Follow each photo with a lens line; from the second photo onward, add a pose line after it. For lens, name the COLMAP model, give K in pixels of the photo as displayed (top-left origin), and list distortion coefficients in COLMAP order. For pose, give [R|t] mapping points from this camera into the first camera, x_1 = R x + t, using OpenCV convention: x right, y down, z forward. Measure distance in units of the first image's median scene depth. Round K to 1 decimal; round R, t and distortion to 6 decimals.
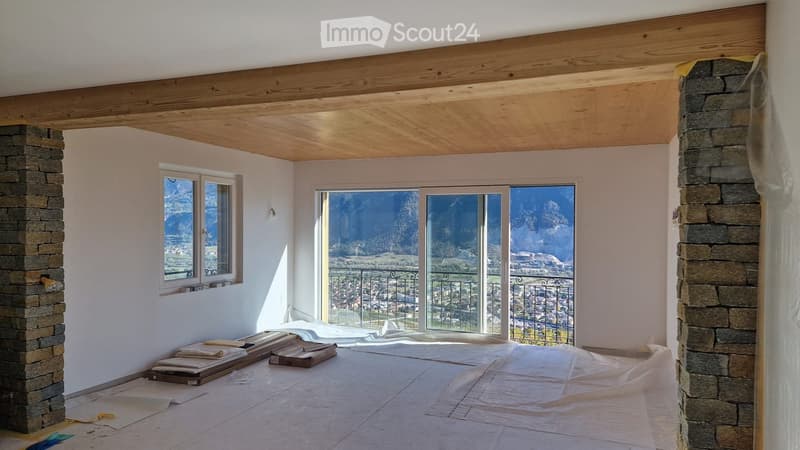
lens RADIAL K [[531.9, 0, 394.4], [0, 531.9, 224.5], [0, 0, 1]] dist [0.088169, -0.073465]
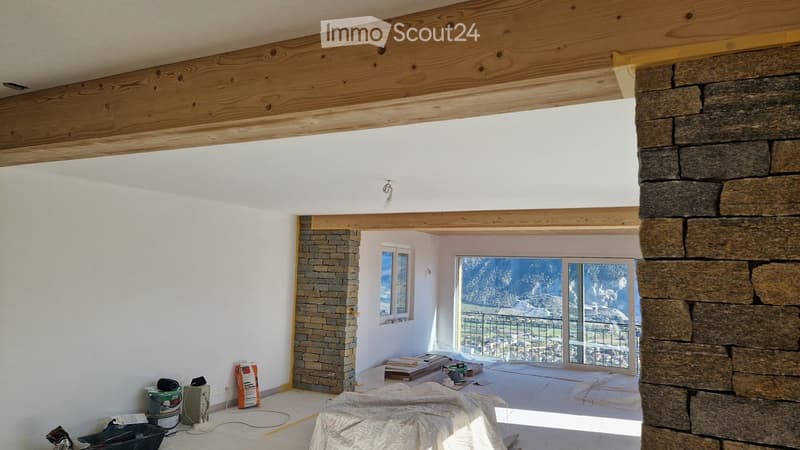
lens RADIAL K [[531.9, 0, 394.4], [0, 531.9, 224.5], [0, 0, 1]] dist [0.088169, -0.073465]
pose [[0.994194, 0.017042, -0.106247, -0.281525], [-0.026232, 0.995975, -0.085710, -0.038831], [0.104359, 0.087999, 0.990639, -0.747445]]
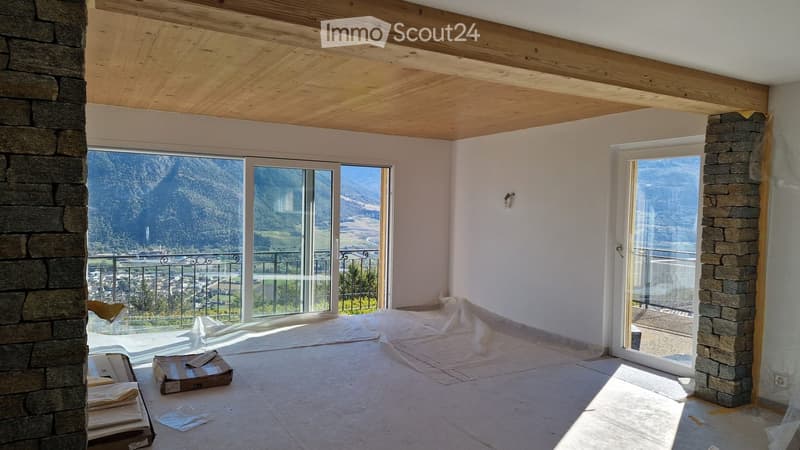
lens RADIAL K [[531.9, 0, 394.4], [0, 531.9, 224.5], [0, 0, 1]] dist [0.088169, -0.073465]
pose [[0.621588, -0.018896, 0.783116, -0.780630], [-0.017495, 0.999125, 0.037995, 0.004091], [-0.783149, -0.037318, 0.620713, 0.426450]]
